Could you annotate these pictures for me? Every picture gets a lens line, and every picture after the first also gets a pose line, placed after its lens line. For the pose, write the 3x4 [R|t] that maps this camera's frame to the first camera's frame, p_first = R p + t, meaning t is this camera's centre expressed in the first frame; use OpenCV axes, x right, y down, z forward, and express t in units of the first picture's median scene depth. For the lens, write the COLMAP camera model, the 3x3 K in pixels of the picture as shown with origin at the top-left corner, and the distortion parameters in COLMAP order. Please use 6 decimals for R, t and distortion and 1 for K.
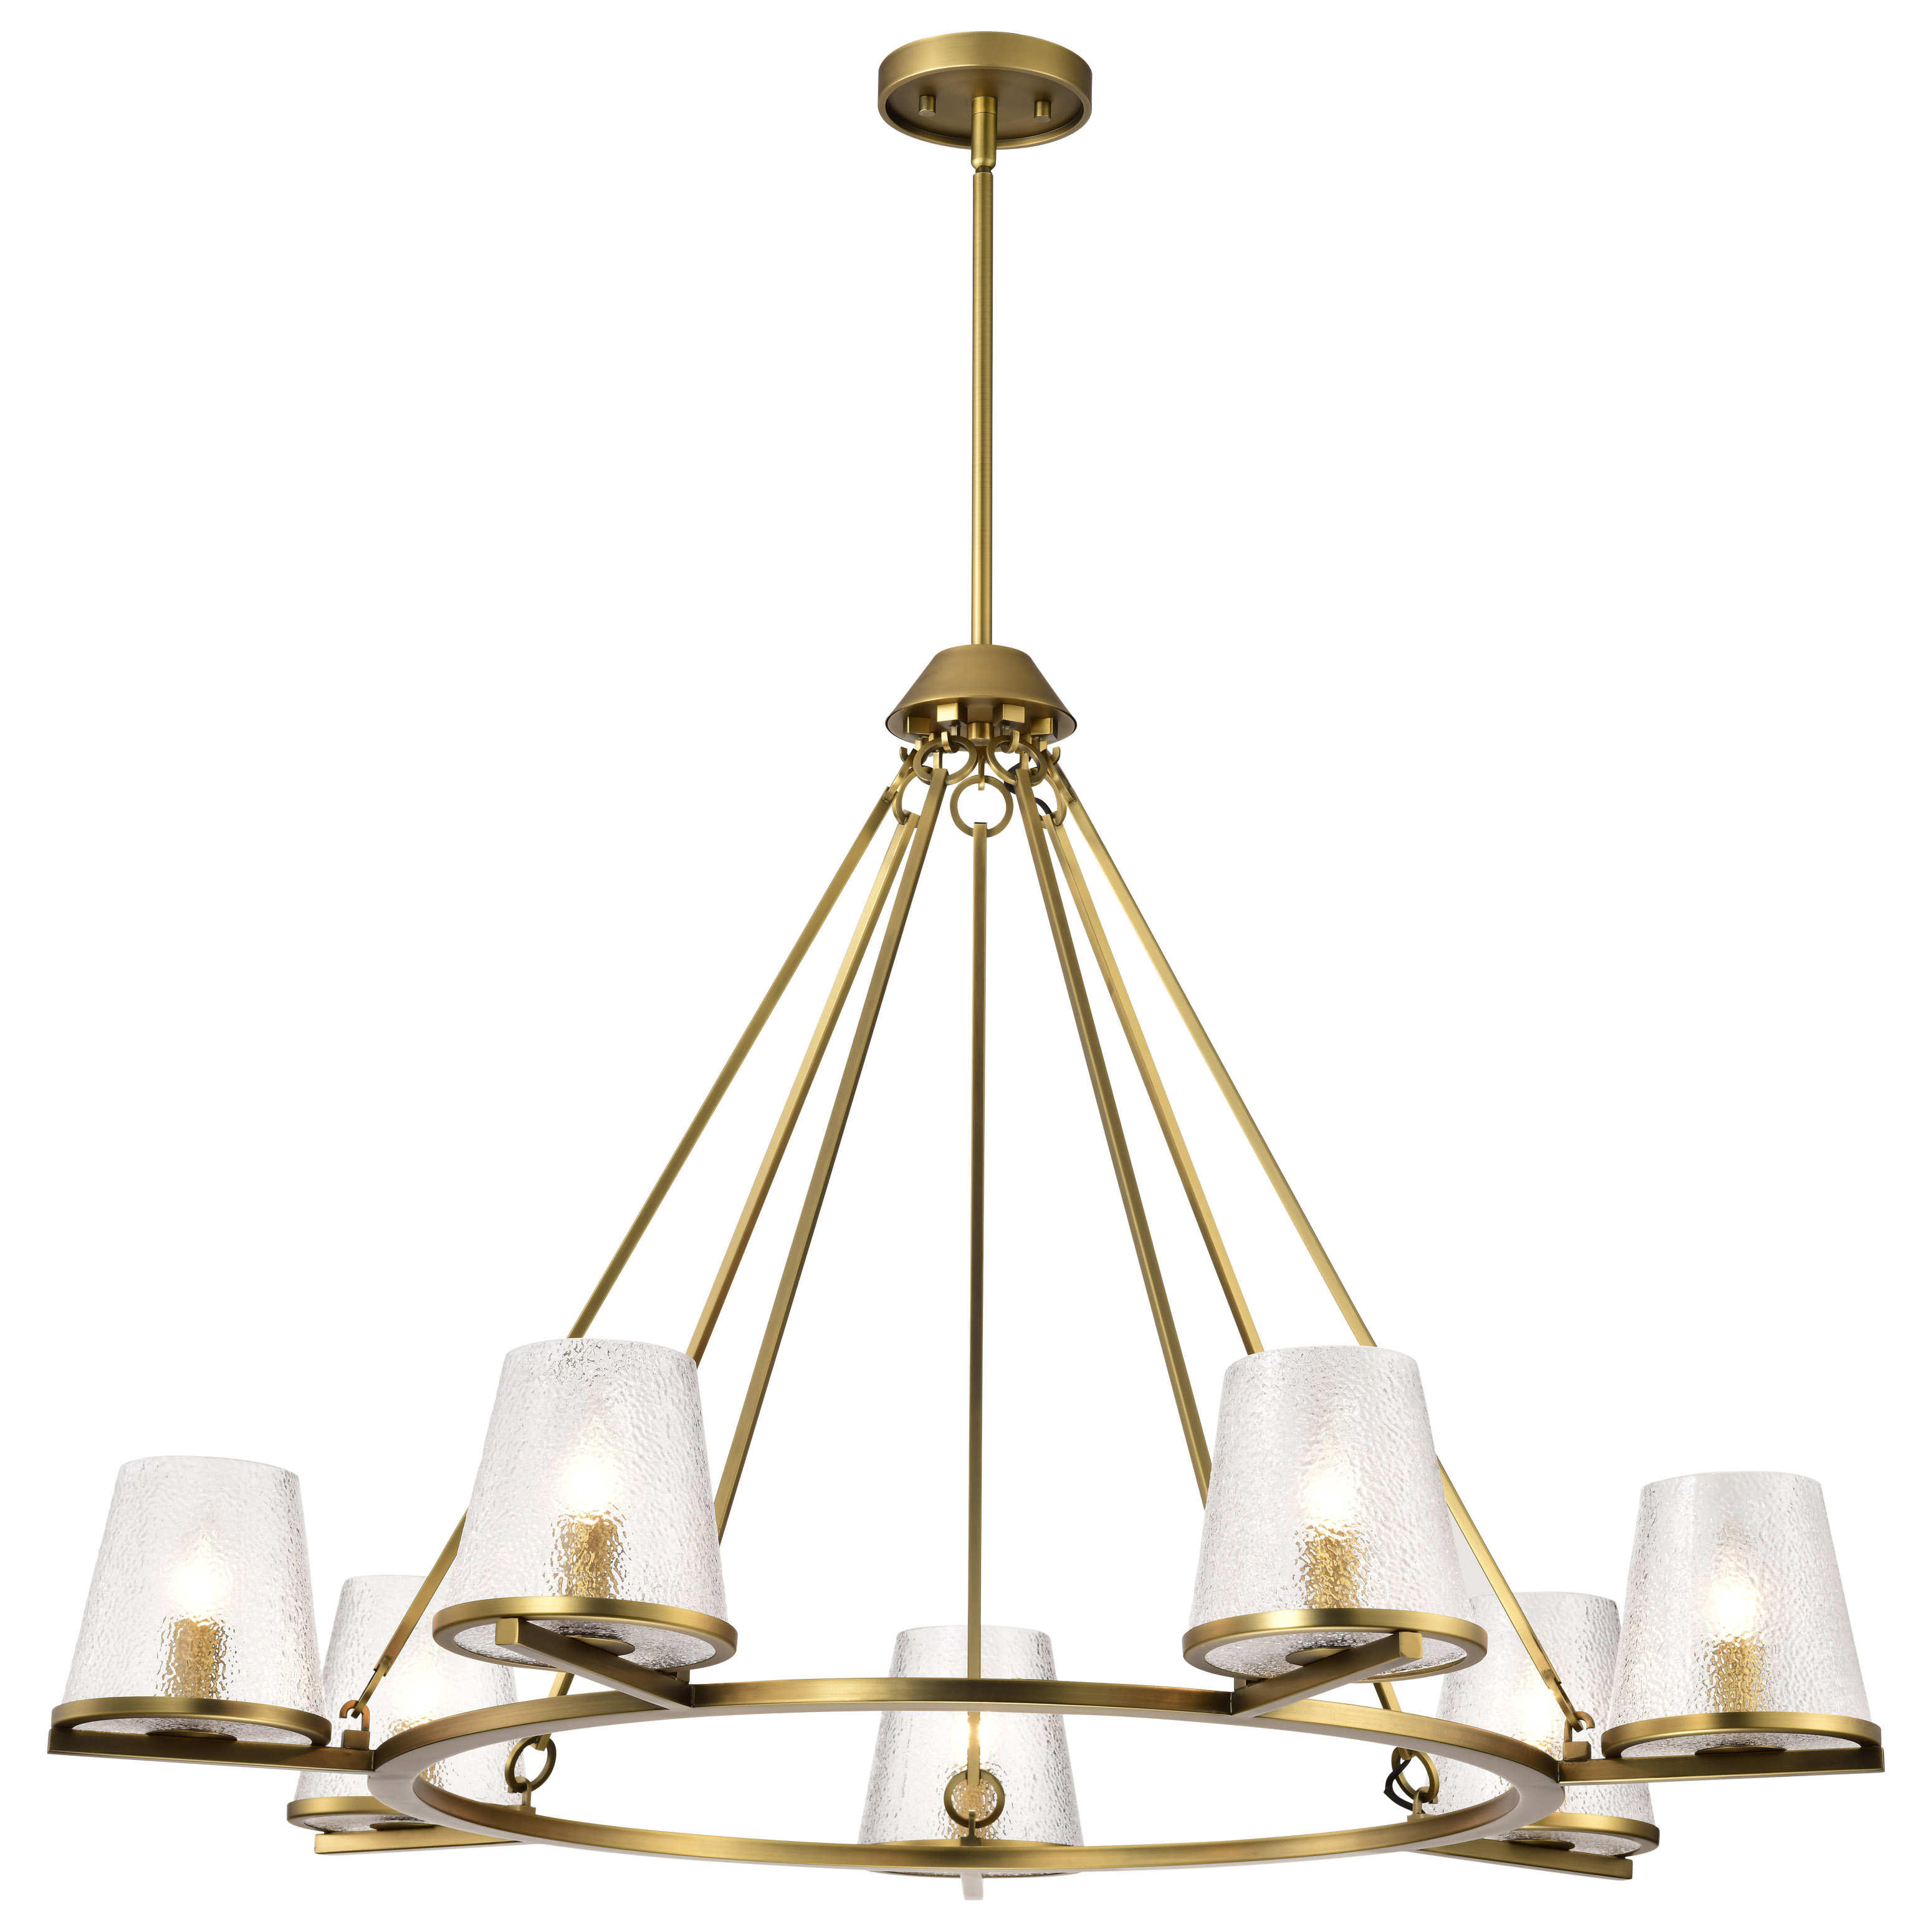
lens RADIAL K [[6685.8, 0, 973.8], [0, 6685.8, 962.1], [0, 0, 1]] dist [-0.012008, 0.000000]
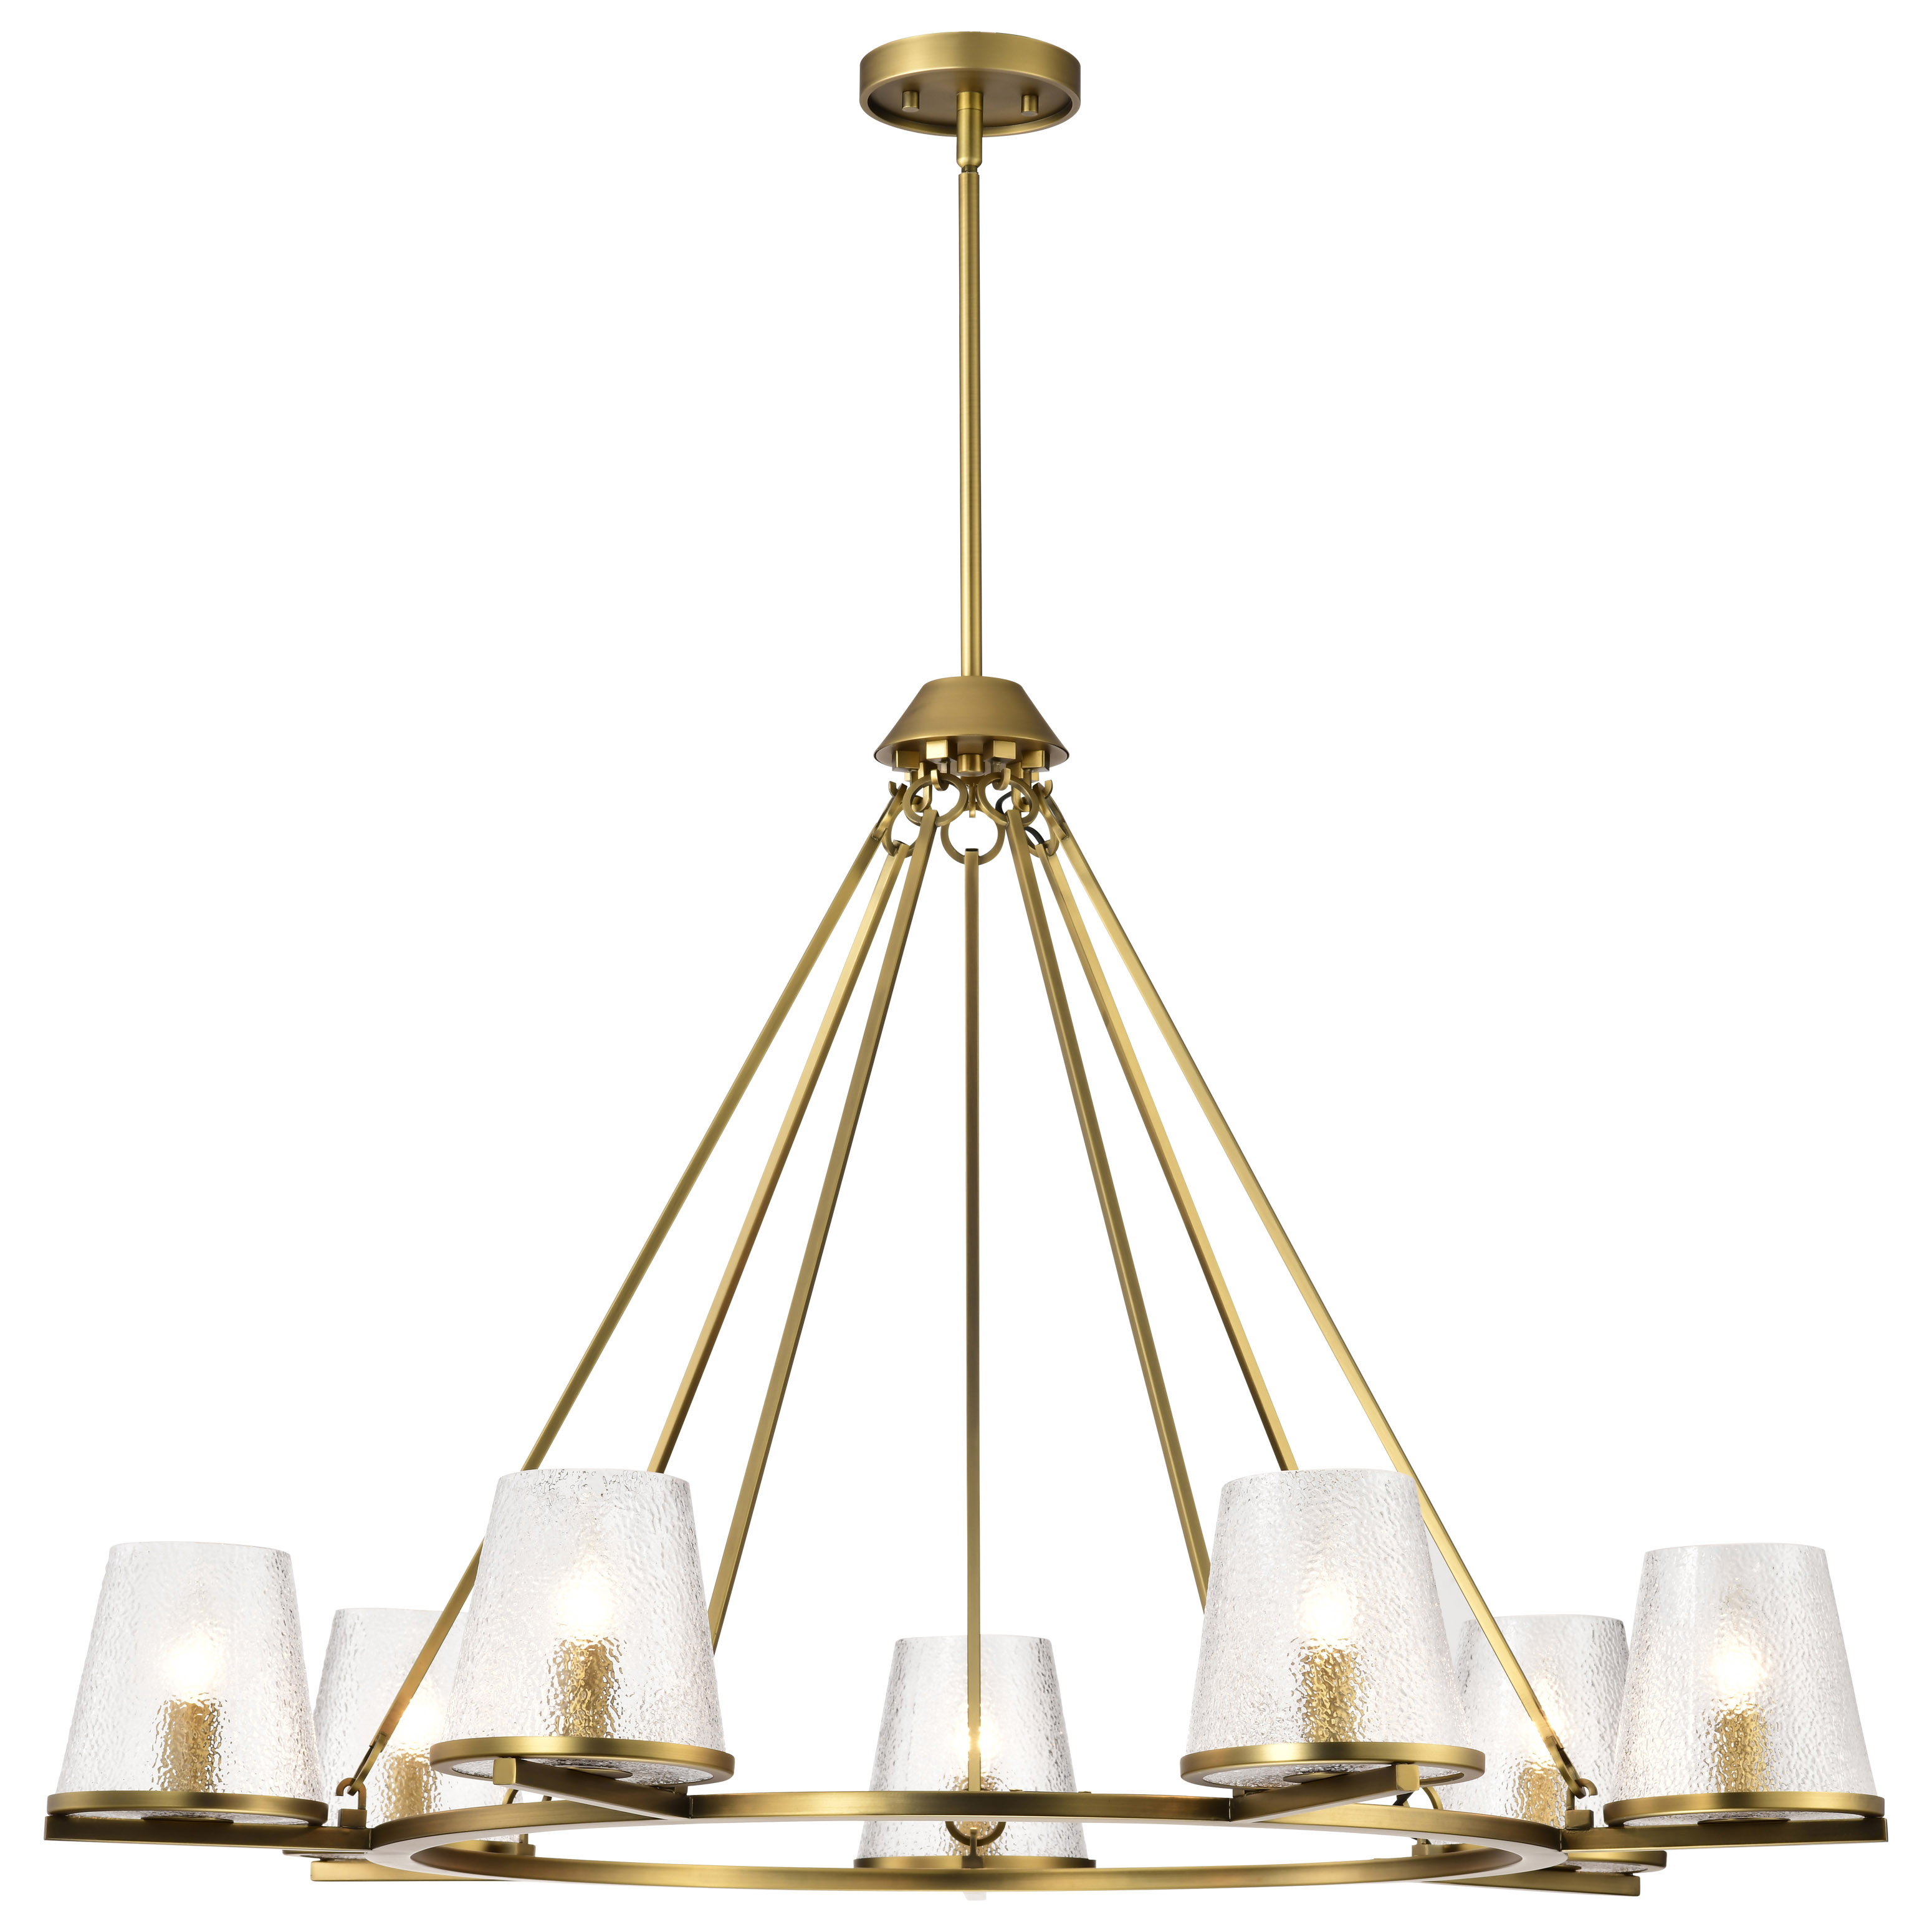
lens RADIAL K [[7189.2, 0, 972.5], [0, 7189.2, 971.1], [0, 0, 1]] dist [-0.030149, 0.000000]
pose [[0.999954, -0.009424, -0.001517, 0.002664], [0.009515, 0.996710, 0.080488, -0.094802], [0.000753, -0.080499, 0.996754, -0.056426]]
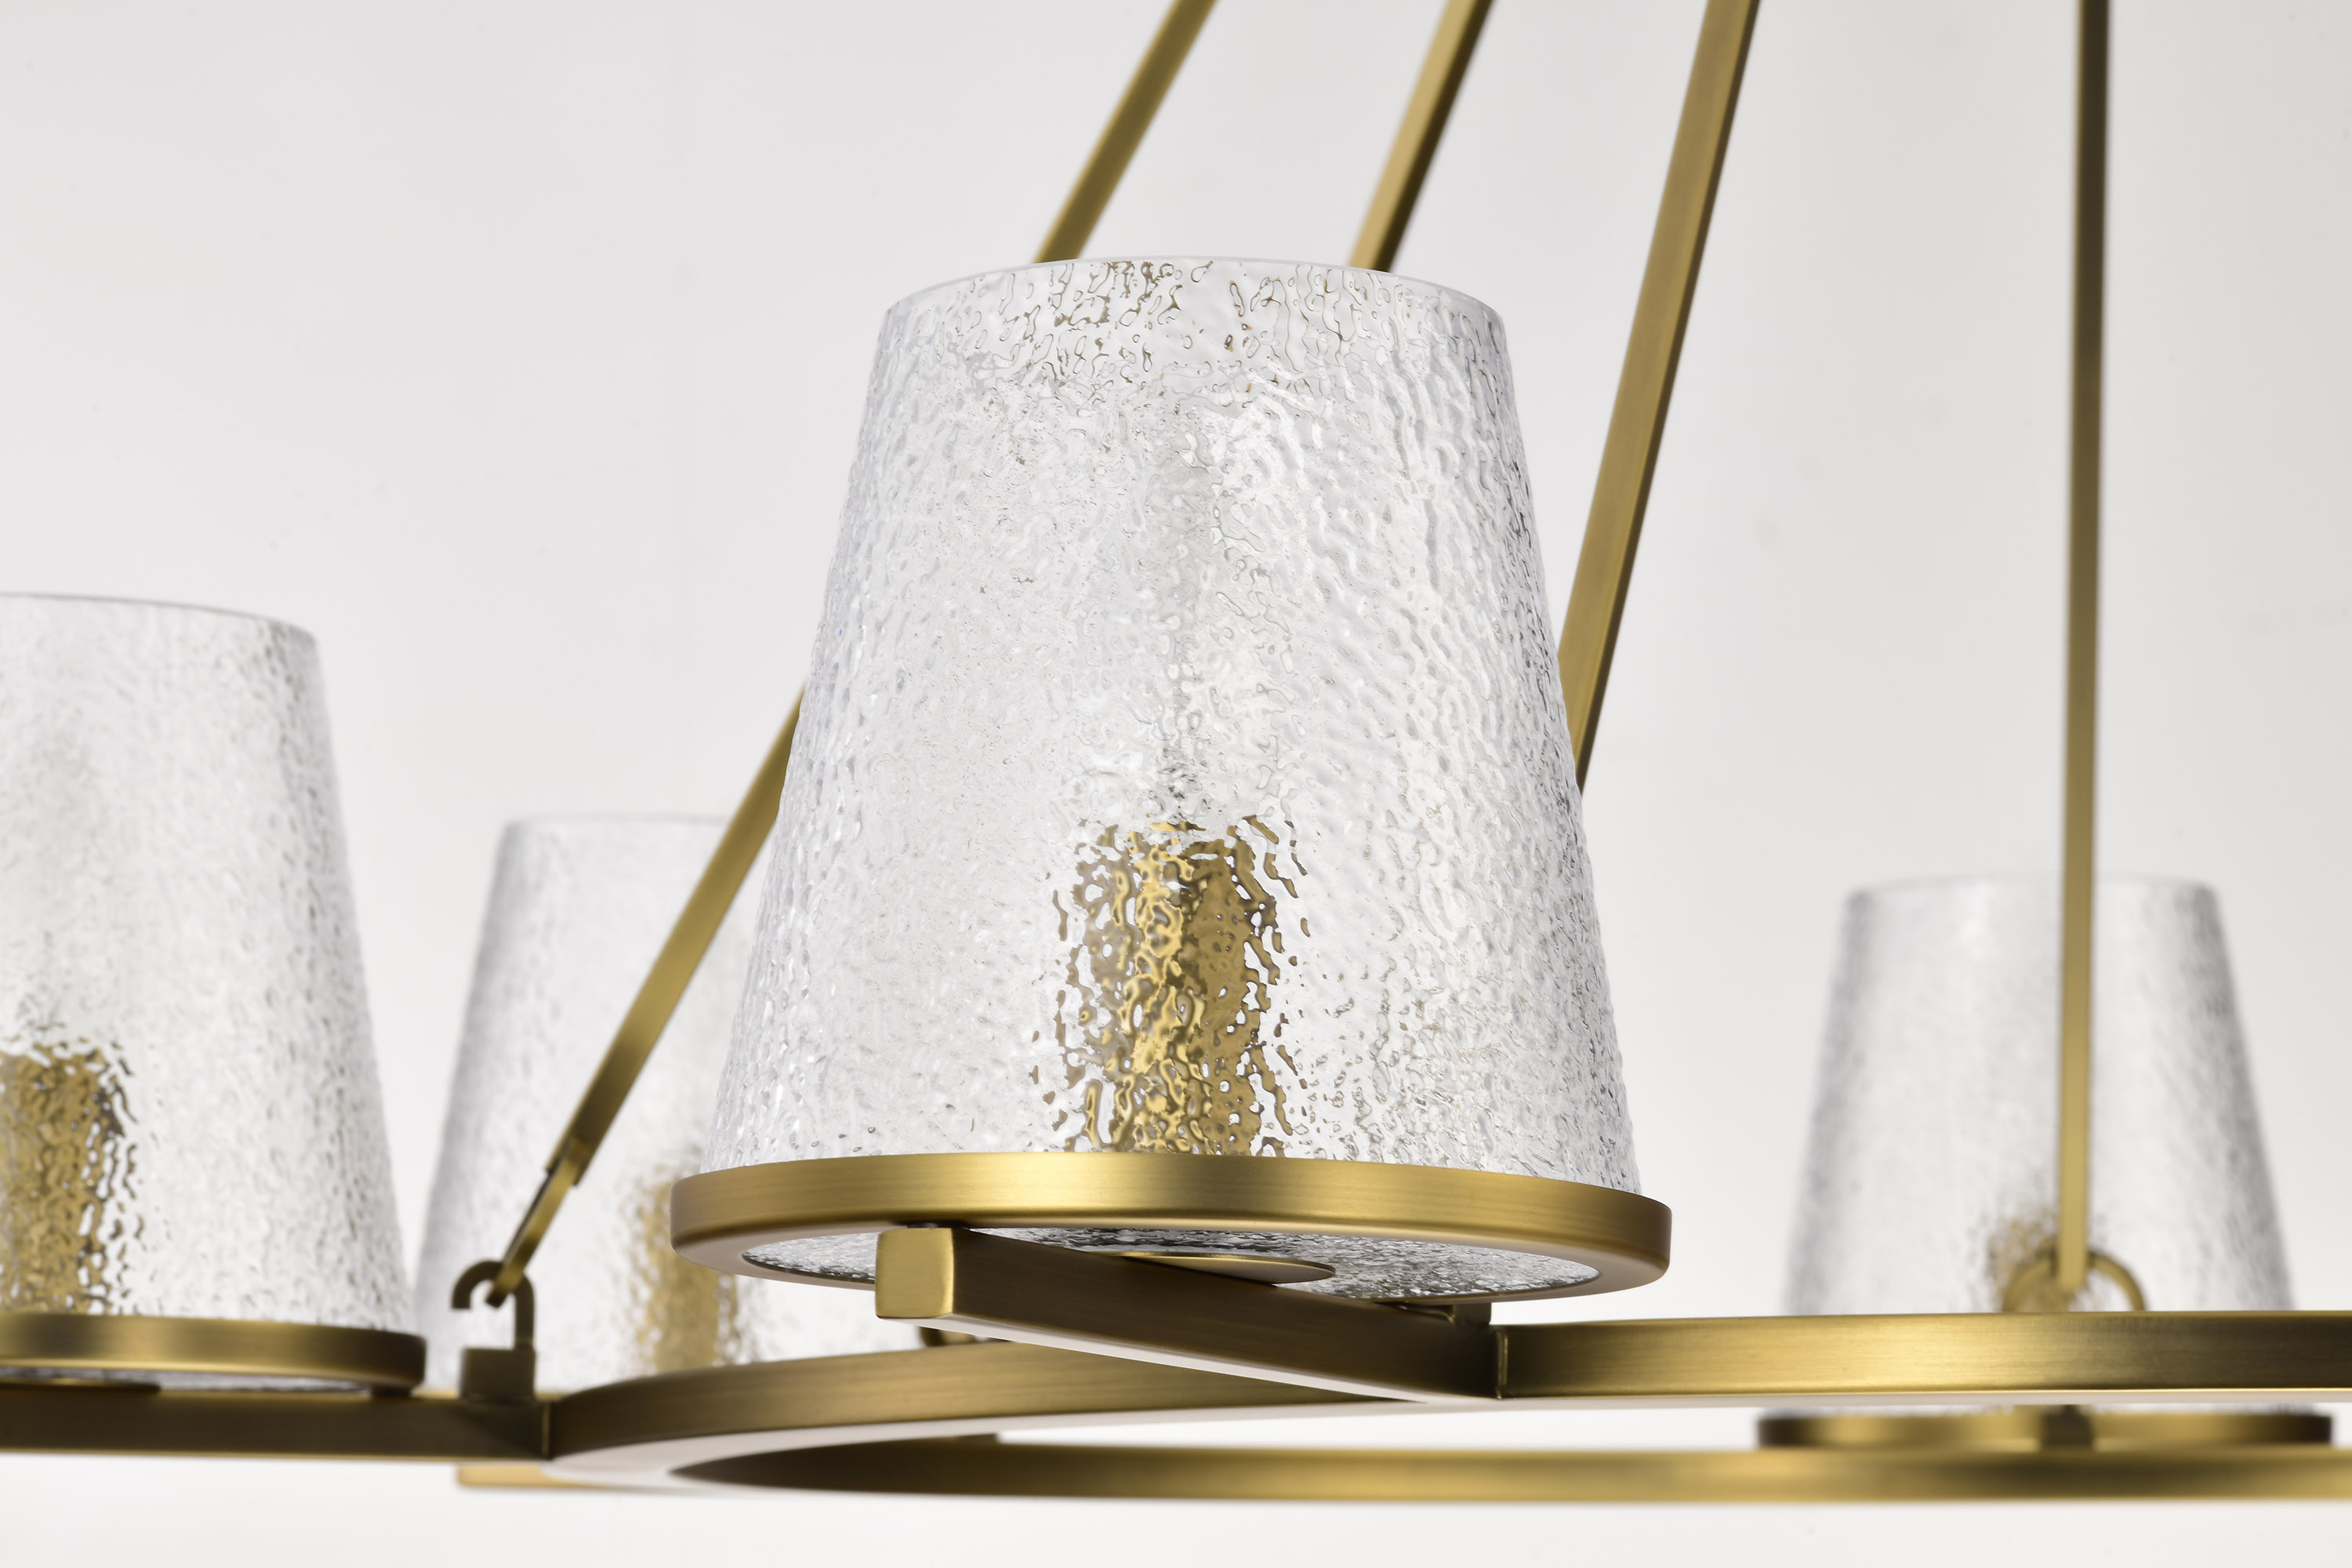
lens RADIAL K [[7559.1, 0, 1158.3], [0, 7559.1, 772.2], [0, 0, 1]] dist [-0.042082, 0.000000]
pose [[0.999107, -0.019376, -0.037537, -0.041757], [0.024538, 0.989514, 0.142340, 0.028492], [0.034386, -0.143134, 0.989106, 0.609229]]
